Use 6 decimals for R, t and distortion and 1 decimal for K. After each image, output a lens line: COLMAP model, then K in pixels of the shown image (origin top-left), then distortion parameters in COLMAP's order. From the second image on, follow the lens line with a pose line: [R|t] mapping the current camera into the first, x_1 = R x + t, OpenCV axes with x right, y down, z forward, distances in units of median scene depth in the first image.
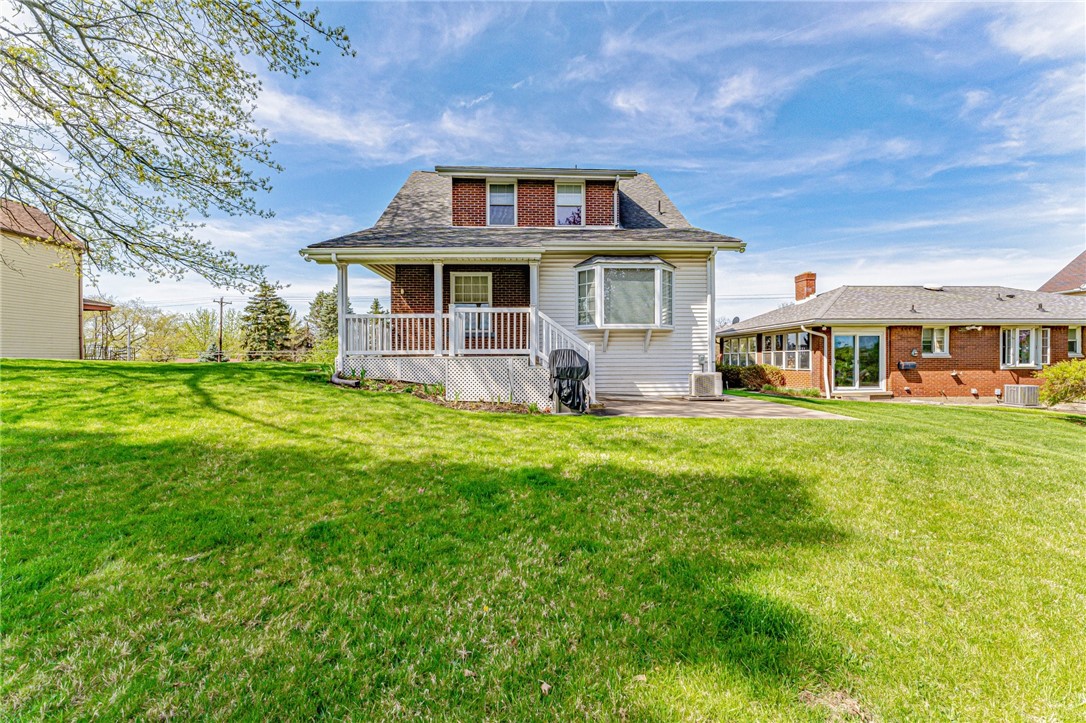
lens RADIAL K [[435.7, 0, 558.7], [0, 435.7, 375.4], [0, 0, 1]] dist [0.000625, 0.000172]
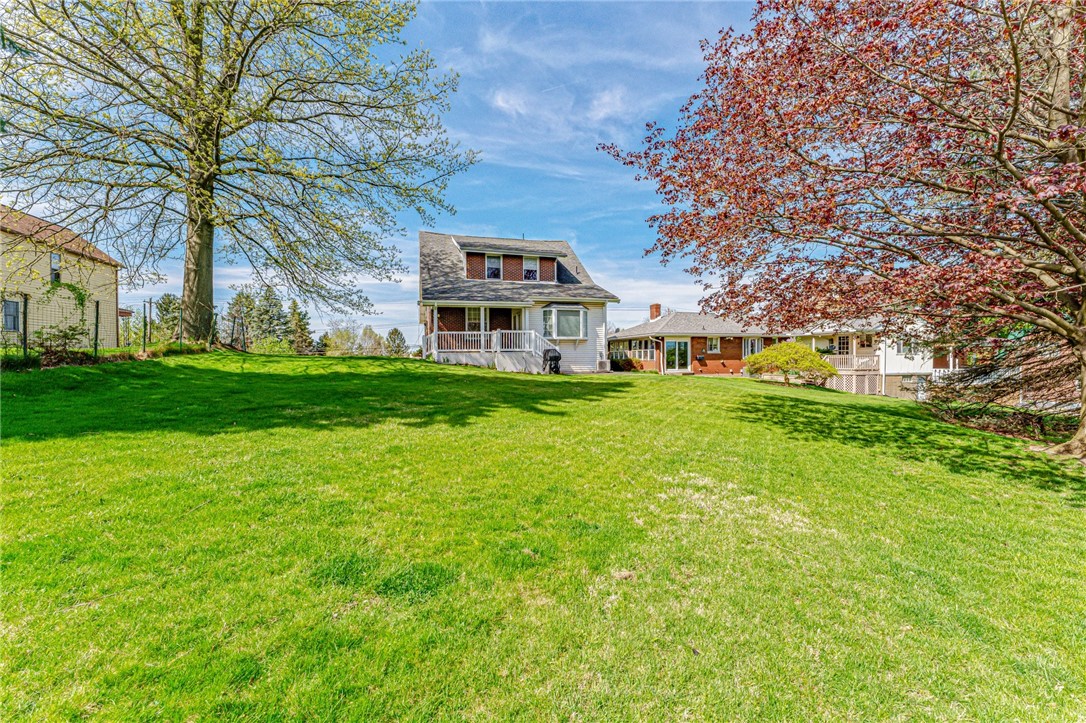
lens RADIAL K [[435.7, 0, 544.8], [0, 435.7, 365.6], [0, 0, 1]] dist [0.000625, 0.000172]
pose [[0.972083, -0.005491, 0.234572, -0.341504], [0.008397, 0.999900, -0.011394, 0.031420], [-0.234486, 0.013045, 0.972032, -0.765727]]
